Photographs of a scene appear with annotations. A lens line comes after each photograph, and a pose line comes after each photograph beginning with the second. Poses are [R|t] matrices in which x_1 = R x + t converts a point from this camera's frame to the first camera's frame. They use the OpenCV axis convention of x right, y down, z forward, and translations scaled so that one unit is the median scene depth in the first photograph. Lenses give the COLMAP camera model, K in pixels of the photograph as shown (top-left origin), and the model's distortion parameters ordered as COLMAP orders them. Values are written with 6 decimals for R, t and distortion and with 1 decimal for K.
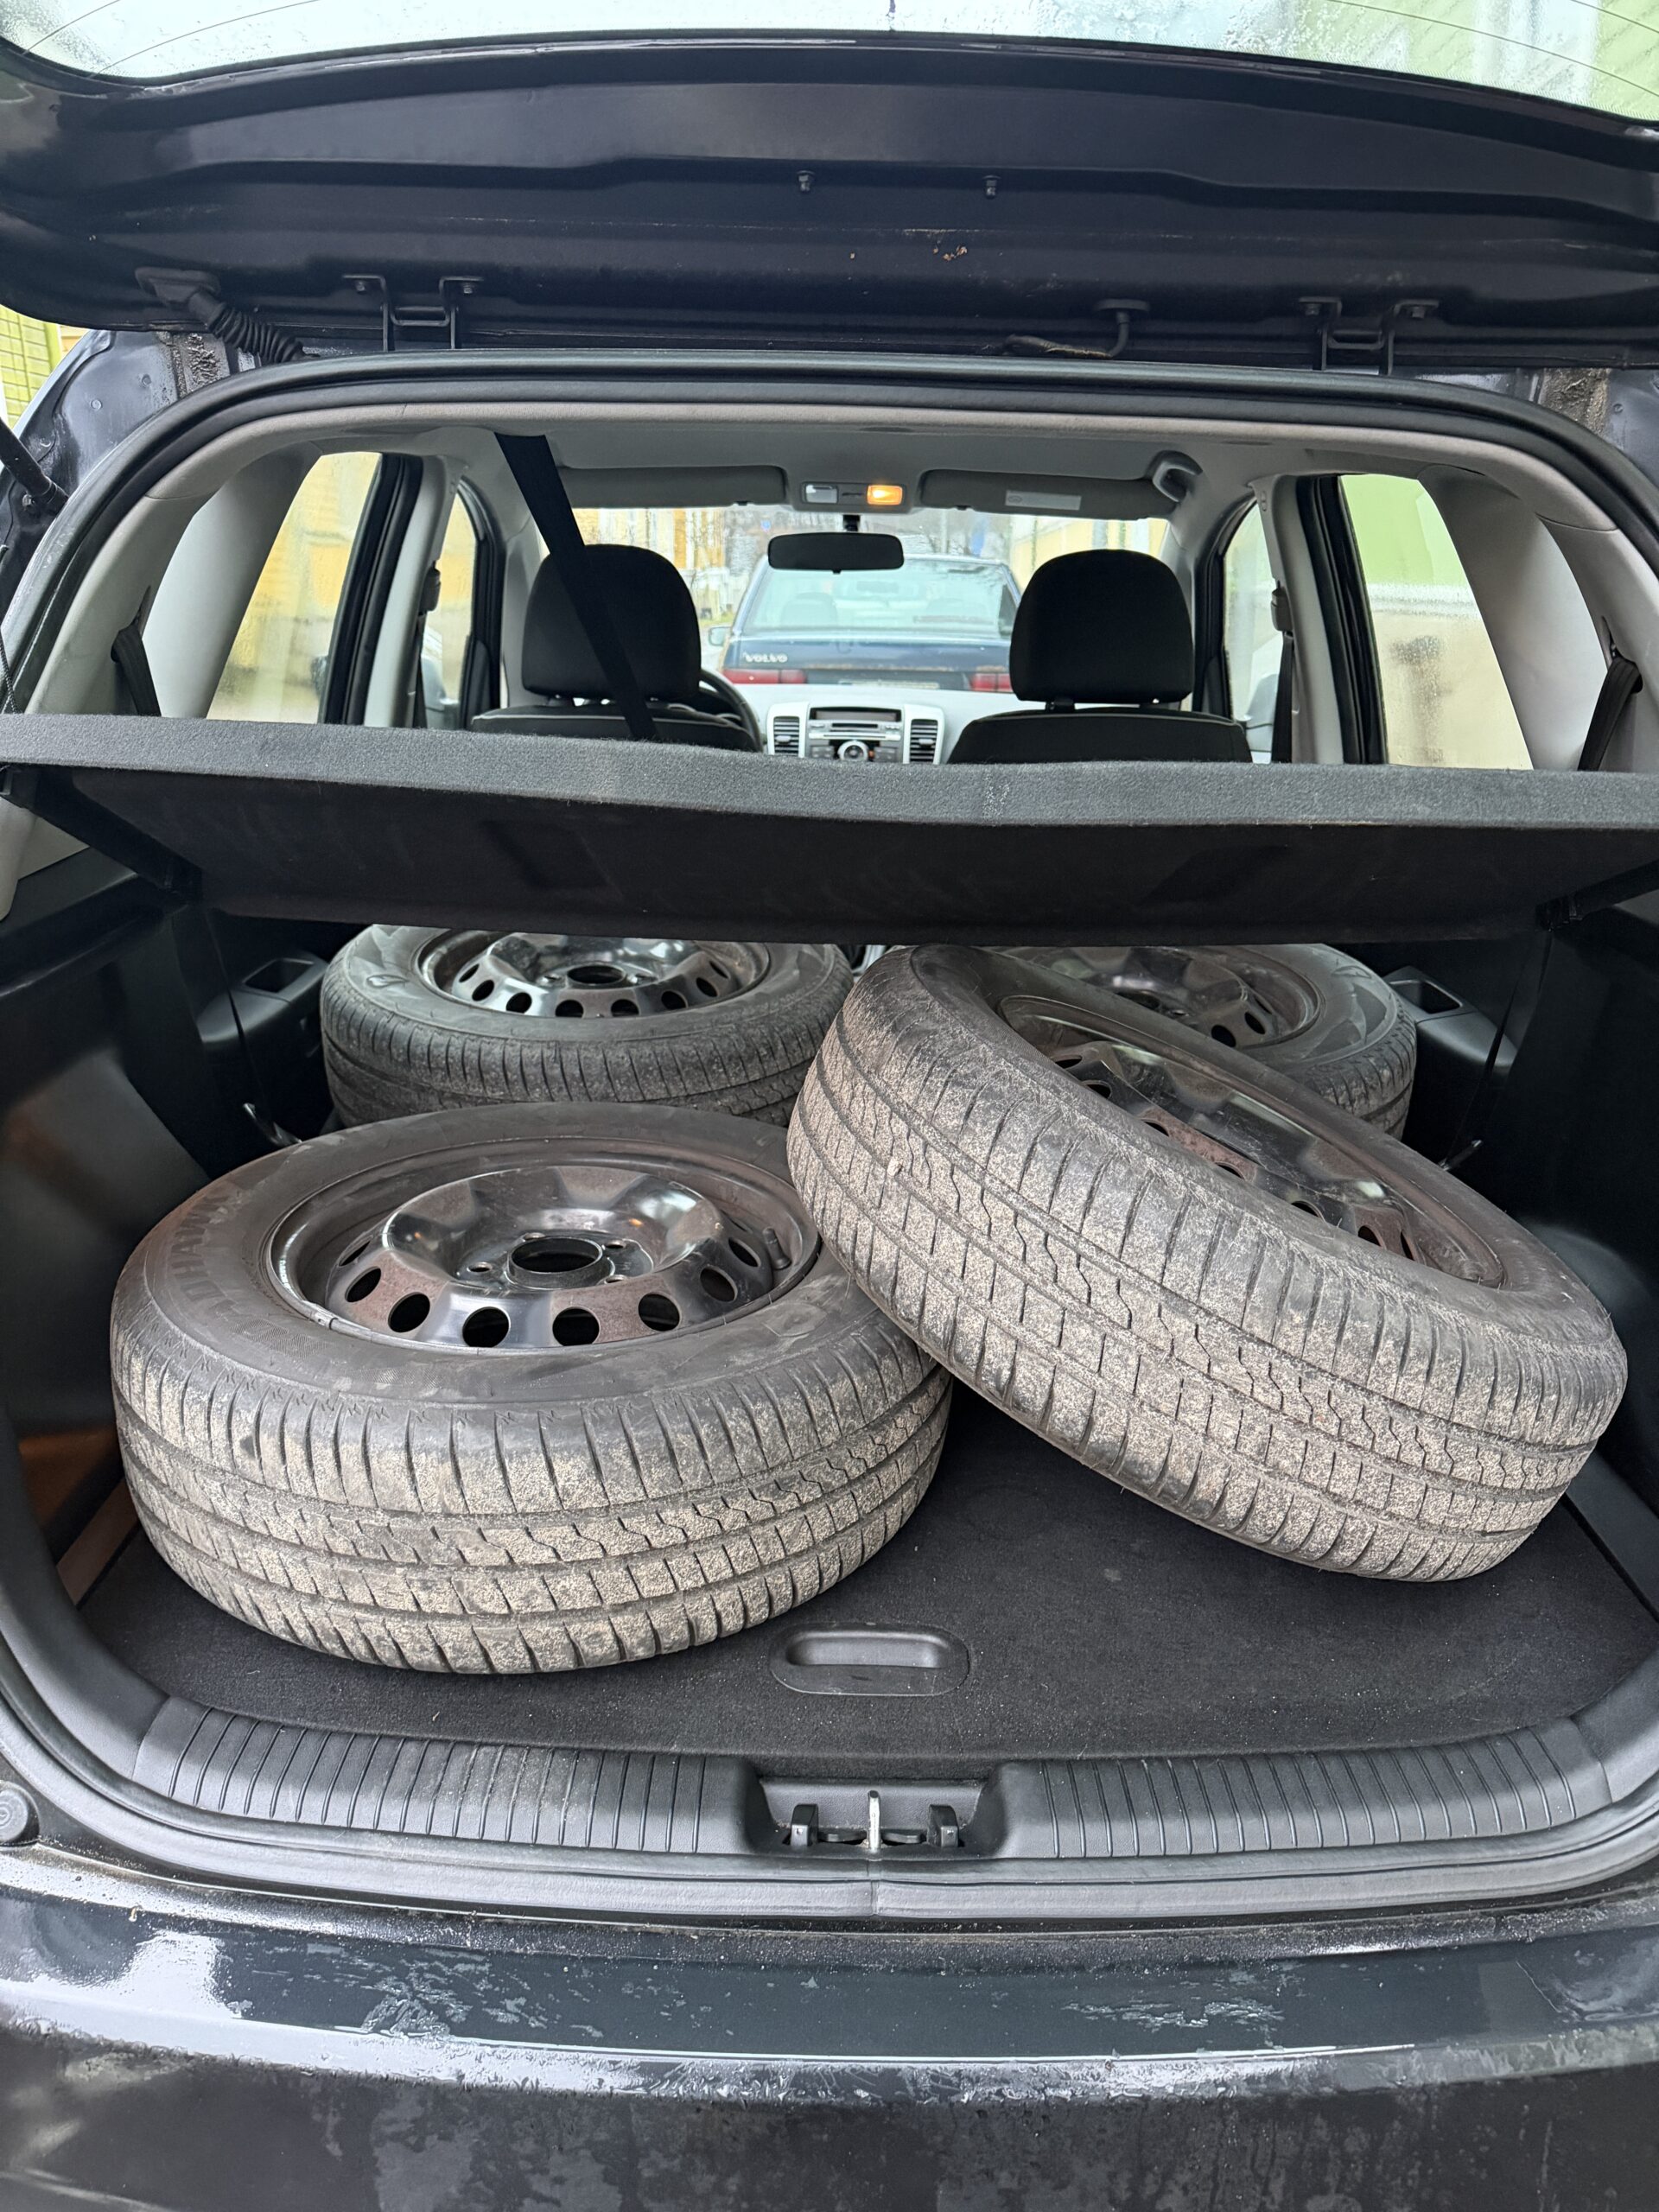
lens RADIAL K [[1510.9, 0, 829.5], [0, 1510.9, 1106.0], [0, 0, 1]] dist [0.165542, -0.162751]
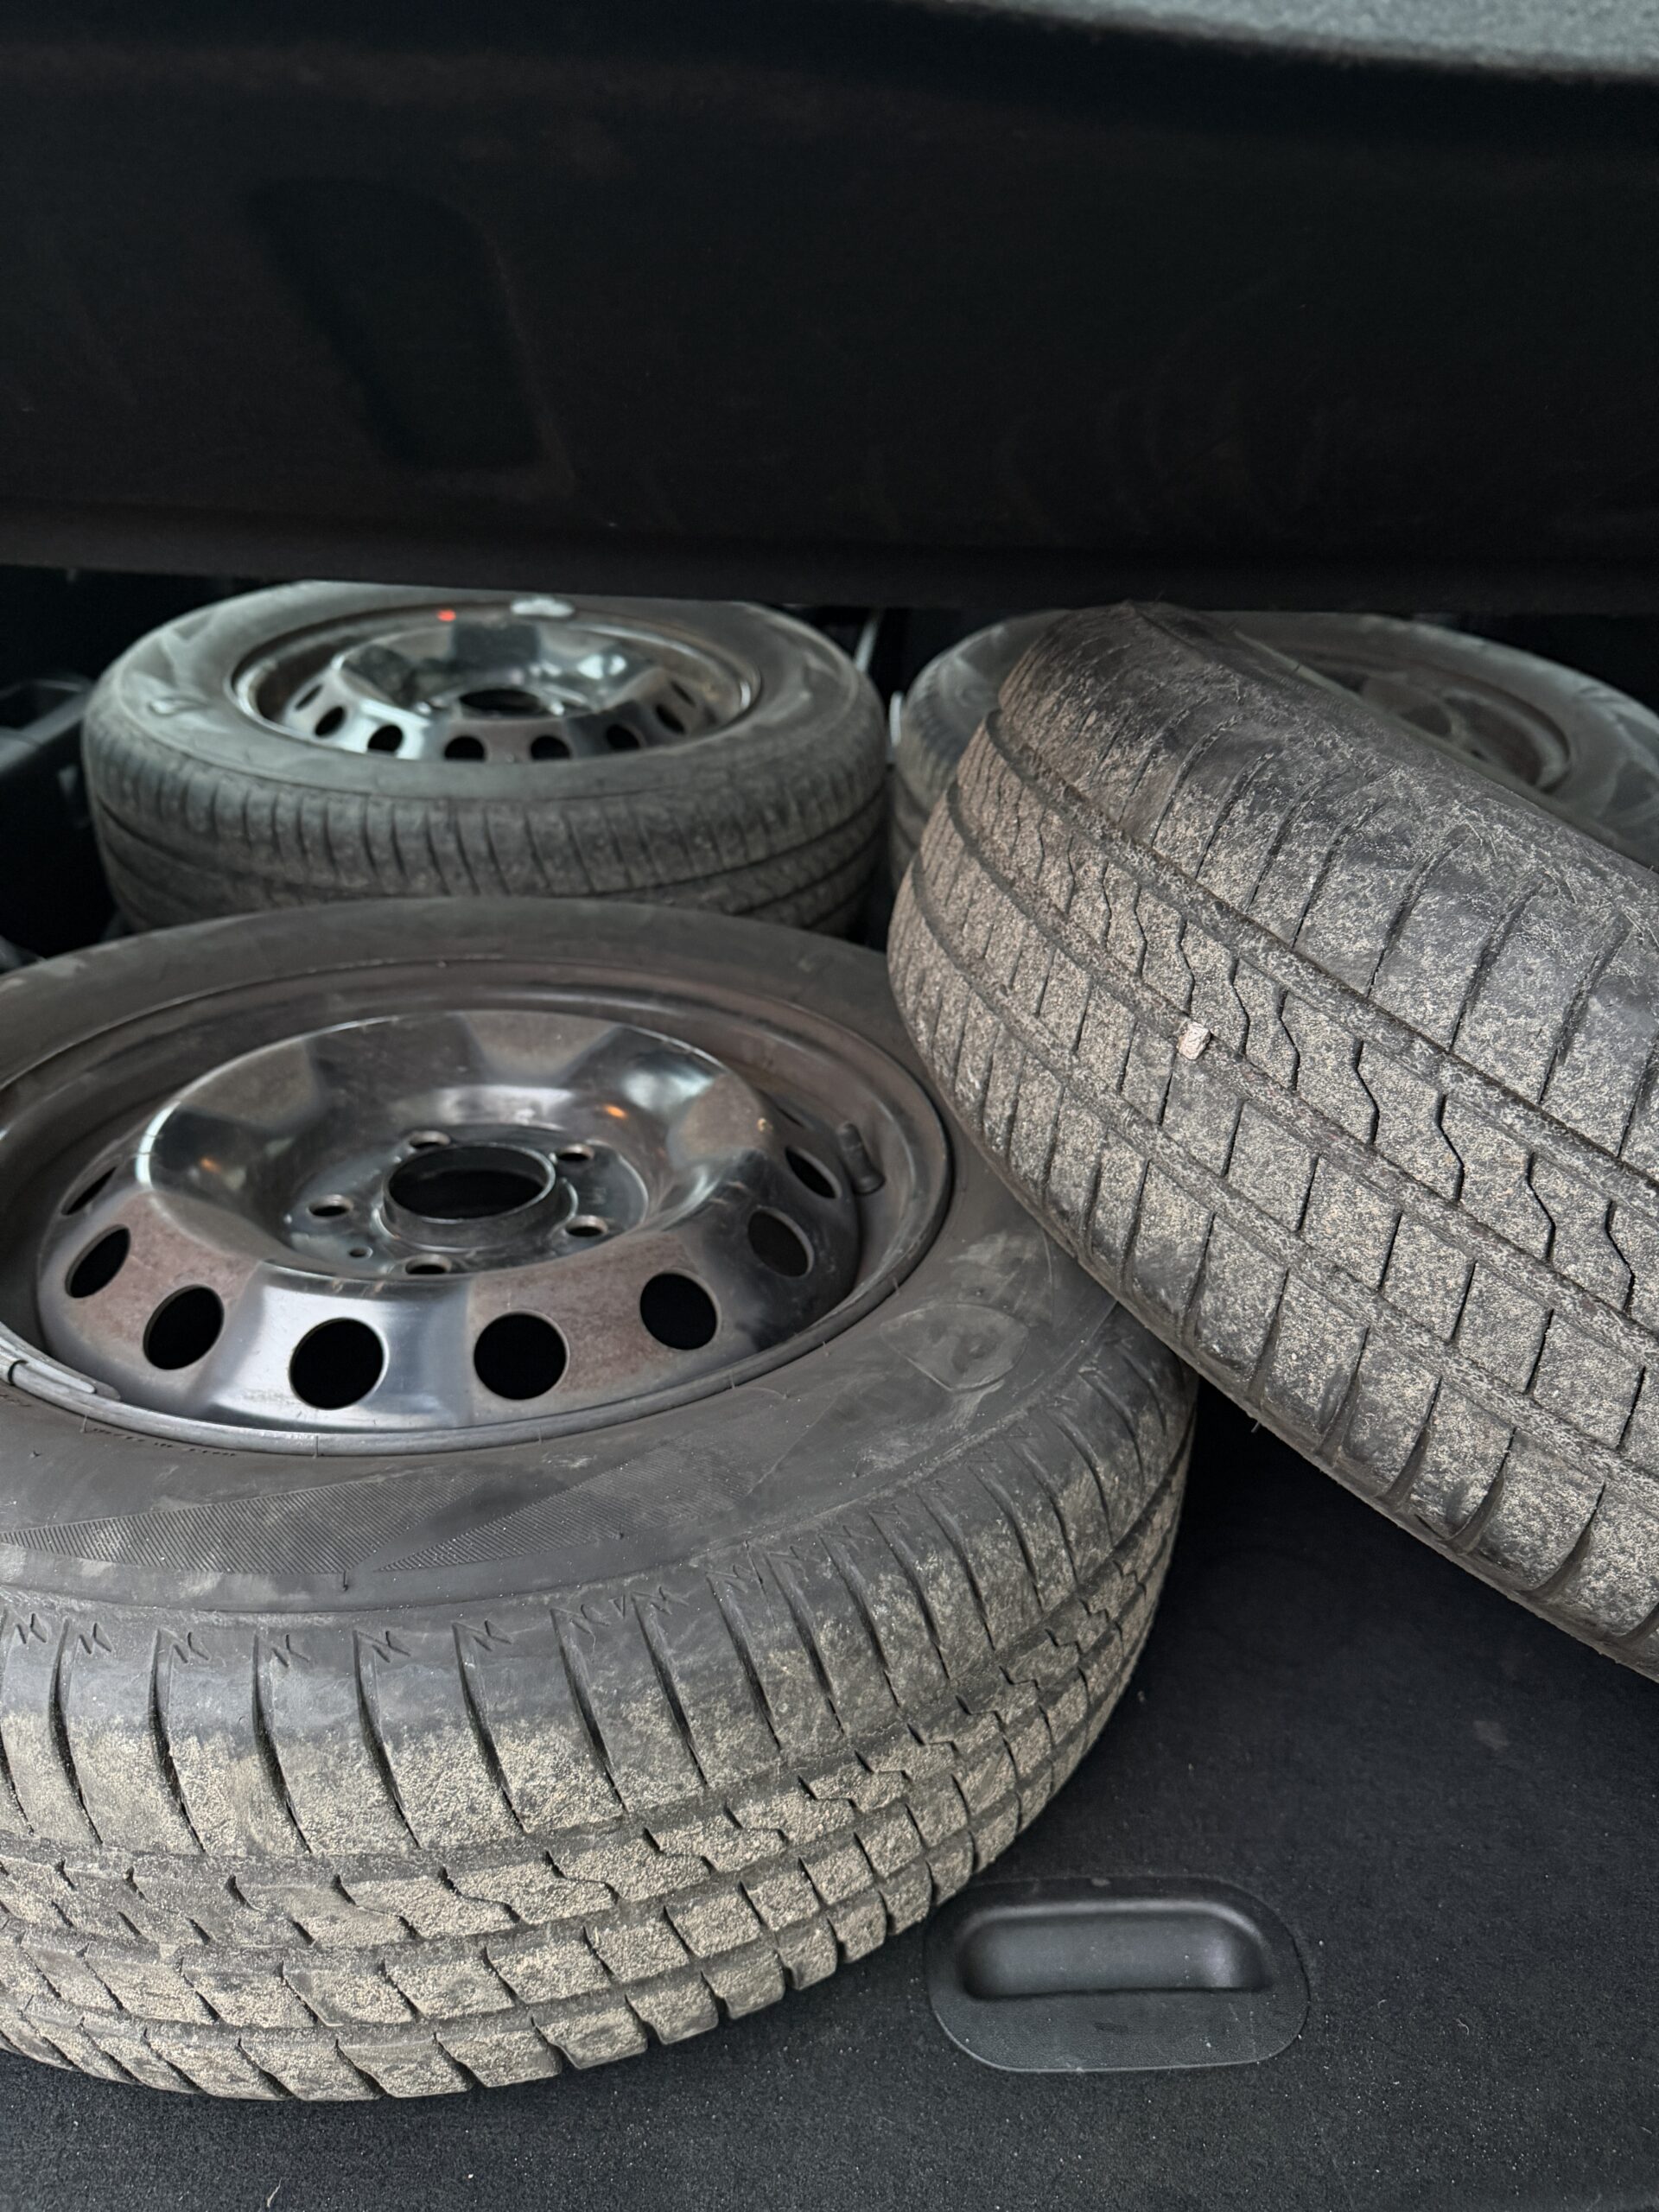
lens RADIAL K [[1551.0, 0, 829.5], [0, 1551.0, 1106.0], [0, 0, 1]] dist [0.113403, -0.213907]
pose [[0.998075, -0.016499, 0.059782, -0.099845], [0.008082, 0.990345, 0.138392, -0.007312], [-0.061488, -0.137643, 0.988572, 0.525764]]
